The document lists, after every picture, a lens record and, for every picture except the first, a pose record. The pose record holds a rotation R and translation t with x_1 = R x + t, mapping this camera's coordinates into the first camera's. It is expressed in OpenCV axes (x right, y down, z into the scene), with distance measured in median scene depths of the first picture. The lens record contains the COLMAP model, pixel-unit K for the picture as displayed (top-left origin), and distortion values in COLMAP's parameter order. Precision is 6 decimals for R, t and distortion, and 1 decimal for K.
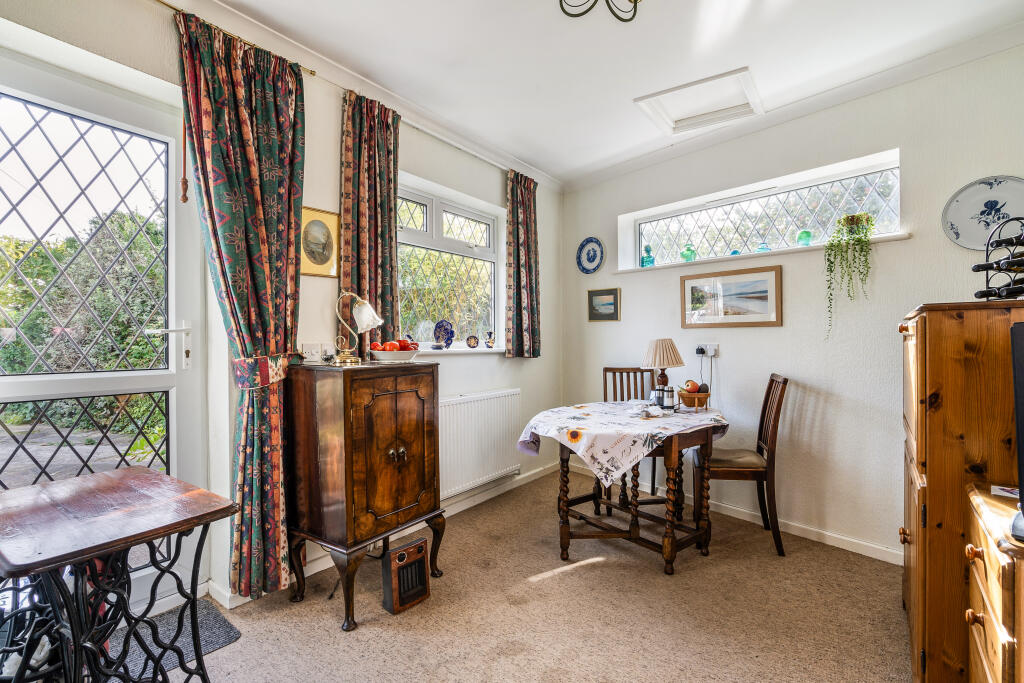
lens RADIAL K [[472.7, 0, 512.0], [0, 472.7, 340.5], [0, 0, 1]] dist [-0.003329, 0.000645]
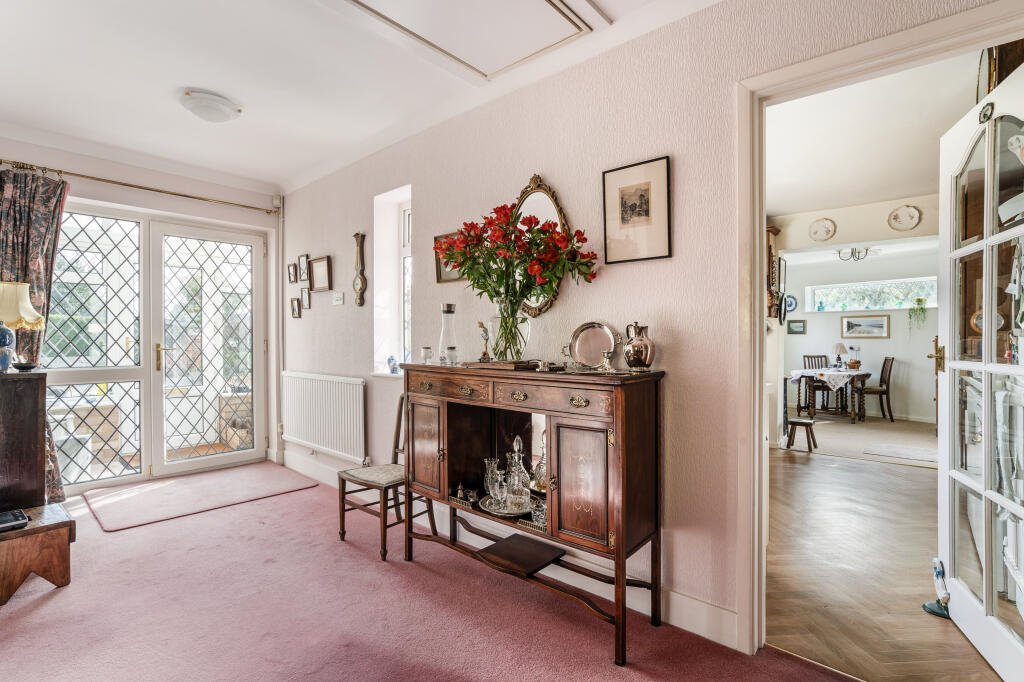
lens RADIAL K [[472.7, 0, 516.2], [0, 472.7, 343.3], [0, 0, 1]] dist [-0.003329, 0.000645]
pose [[0.996790, 0.004757, -0.079913, -1.256747], [-0.004648, 0.999988, 0.001549, 0.001688], [0.079920, -0.001173, 0.996801, -1.733449]]
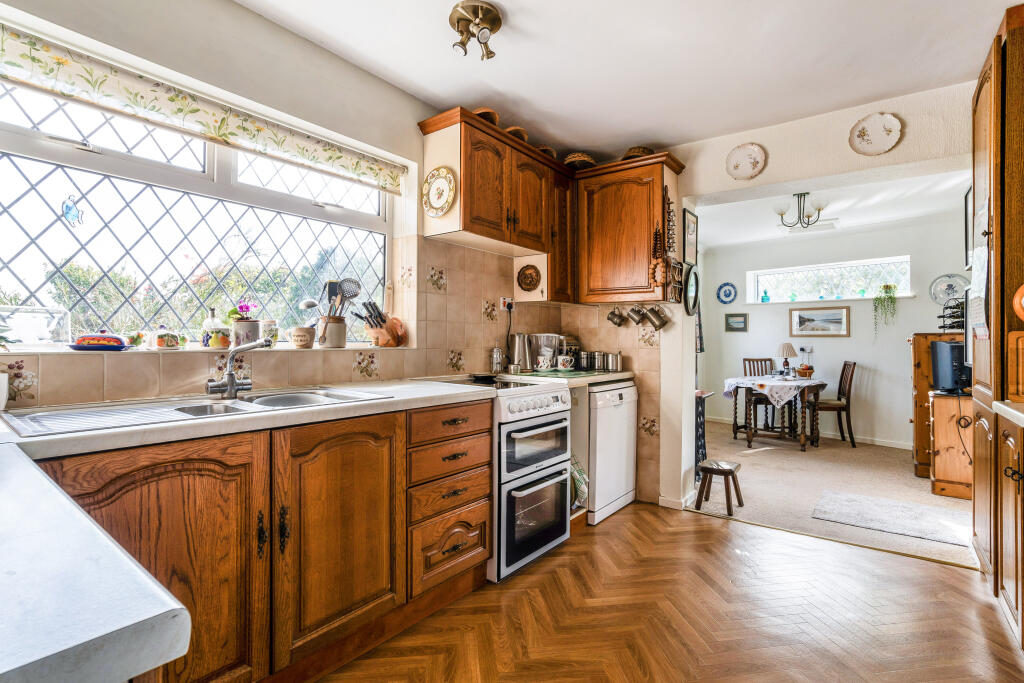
lens RADIAL K [[472.7, 0, 508.7], [0, 472.7, 336.4], [0, 0, 1]] dist [-0.003329, 0.000645]
pose [[0.999457, 0.006891, -0.032231, -0.798160], [-0.007181, 0.999935, -0.008910, -0.005220], [0.032168, 0.009137, 0.999441, -1.029233]]
